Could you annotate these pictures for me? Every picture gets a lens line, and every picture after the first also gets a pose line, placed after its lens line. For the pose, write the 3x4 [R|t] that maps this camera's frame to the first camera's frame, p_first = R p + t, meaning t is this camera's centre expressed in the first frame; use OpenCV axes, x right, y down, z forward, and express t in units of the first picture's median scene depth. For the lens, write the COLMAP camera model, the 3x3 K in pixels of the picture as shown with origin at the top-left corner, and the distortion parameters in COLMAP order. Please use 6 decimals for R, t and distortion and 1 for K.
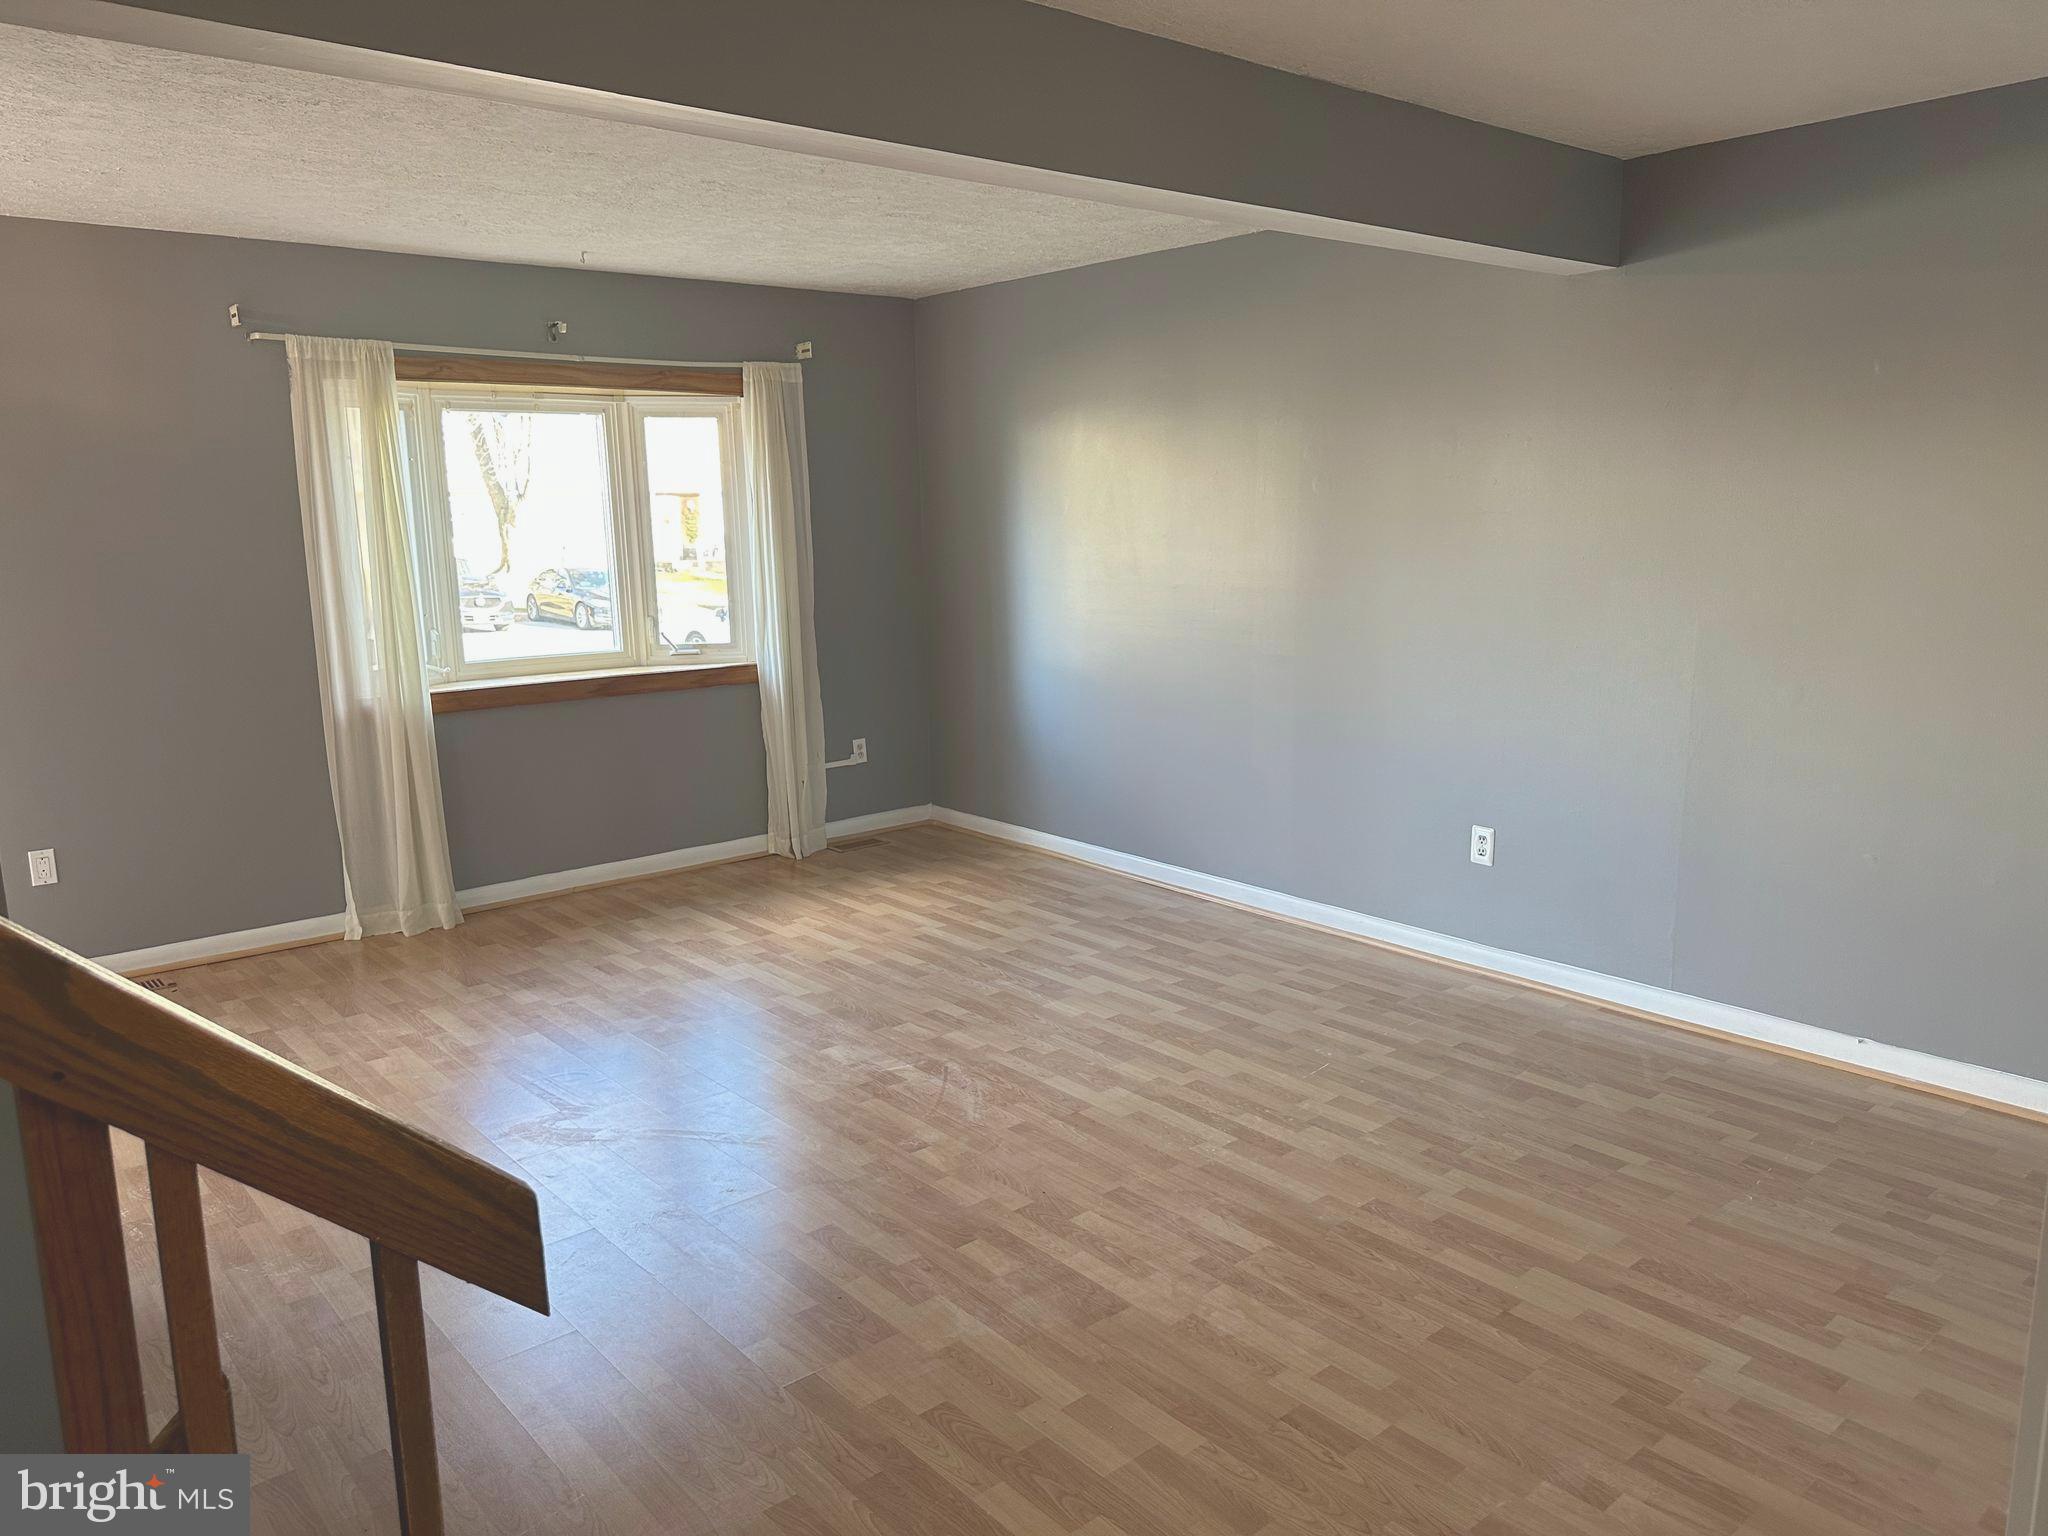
lens RADIAL K [[1421.8, 0, 1024.0], [0, 1421.8, 768.0], [0, 0, 1]] dist [0.167041, -0.313294]
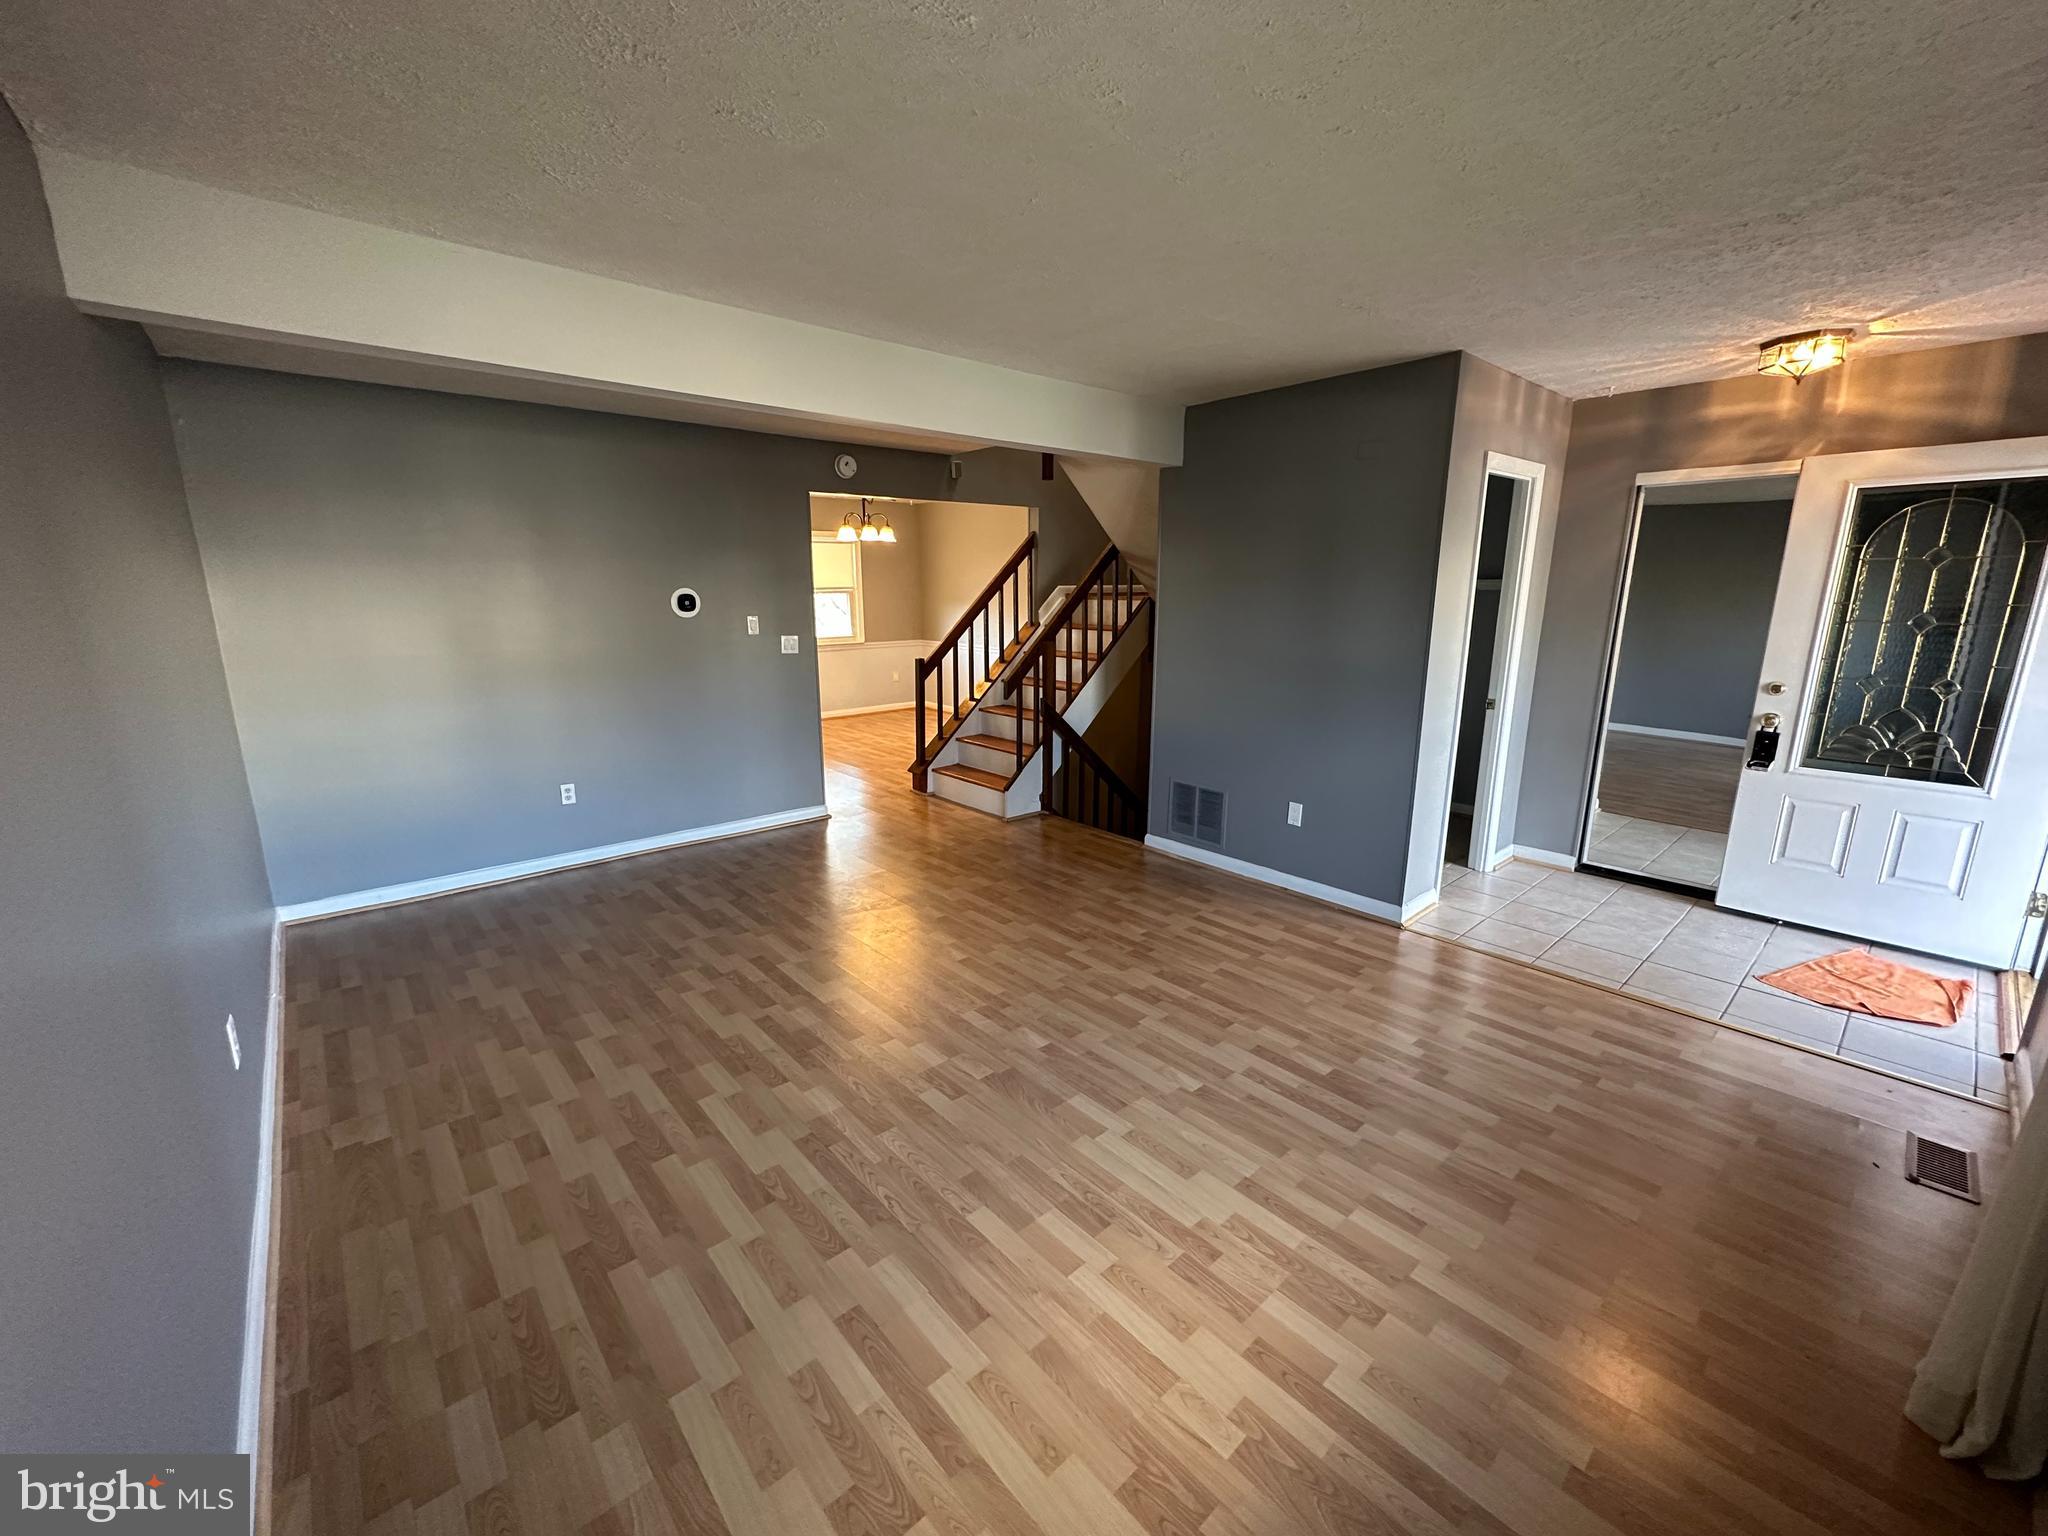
lens RADIAL K [[815.3, 0, 1024.0], [0, 815.3, 768.0], [0, 0, 1]] dist [-0.000047, 0.000194]
pose [[-0.999681, 0.022453, -0.011556, -0.113232], [0.016157, 0.920396, 0.390654, -0.268221], [0.019407, 0.390343, -0.920465, 1.480254]]
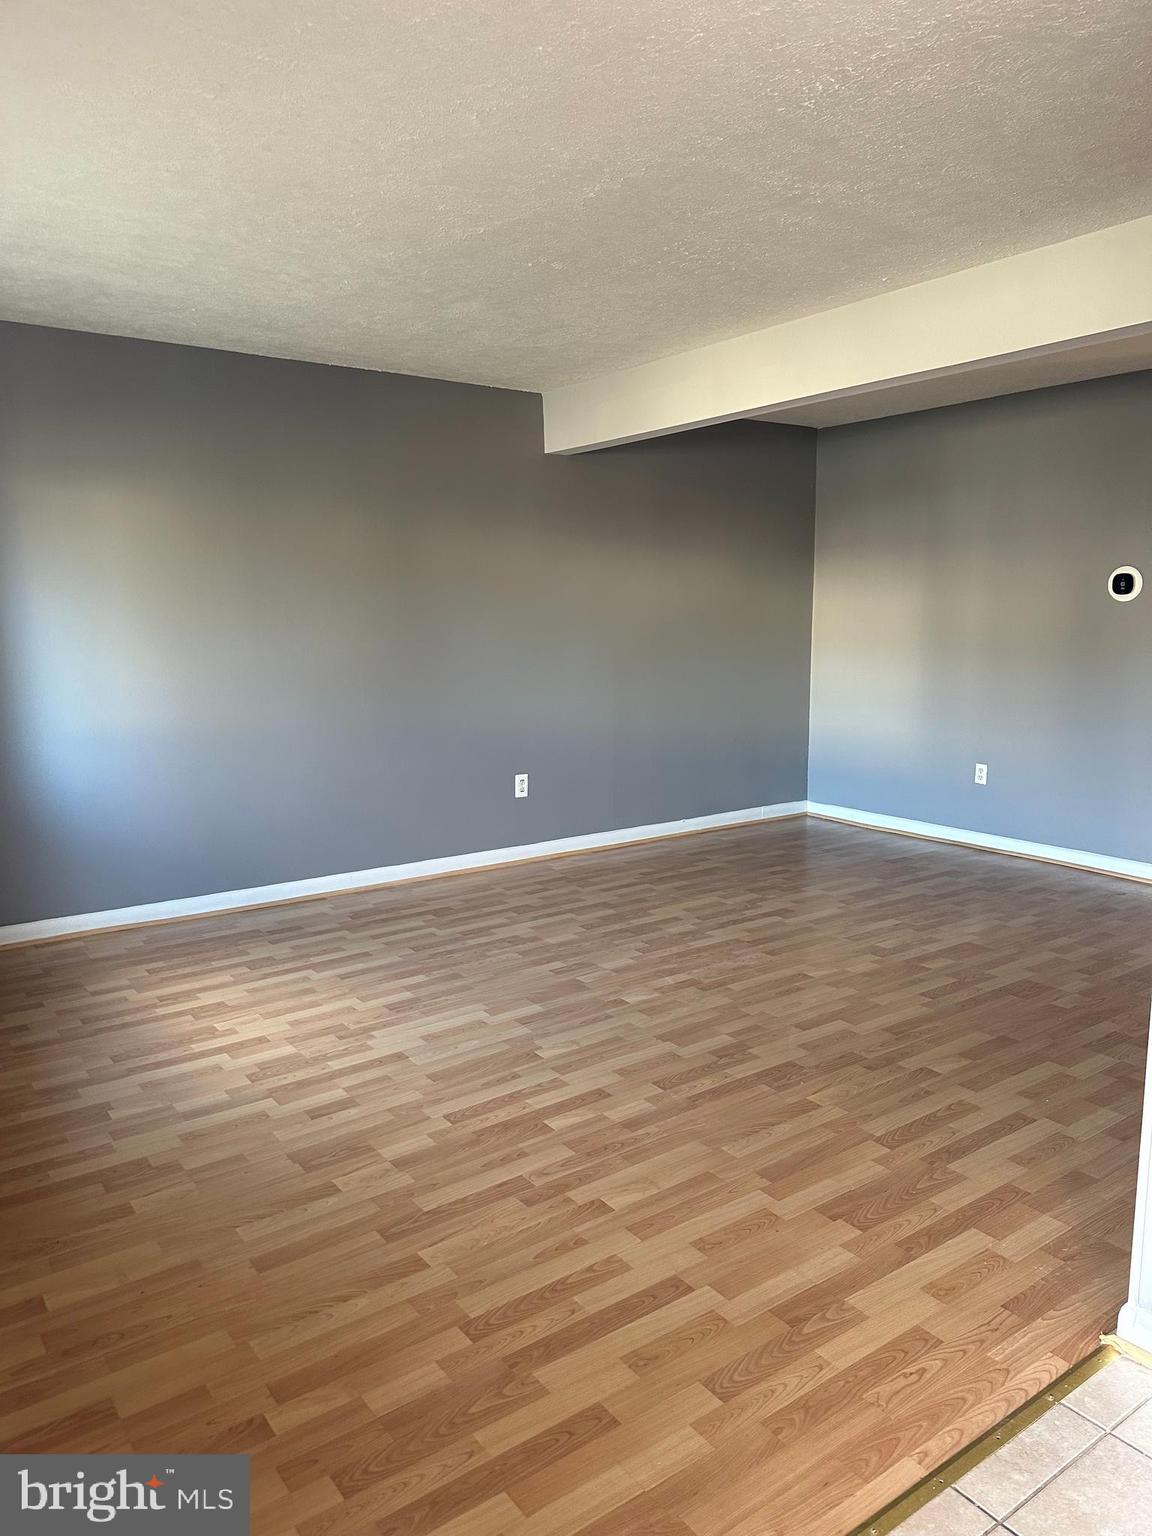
lens RADIAL K [[1066.3, 0, 576.0], [0, 1066.3, 768.0], [0, 0, 1]] dist [0.167041, -0.313294]
pose [[0.081872, -0.129844, 0.988148, -0.976664], [0.187531, 0.975774, 0.112680, -0.102119], [-0.978841, 0.176083, 0.104239, 0.883403]]
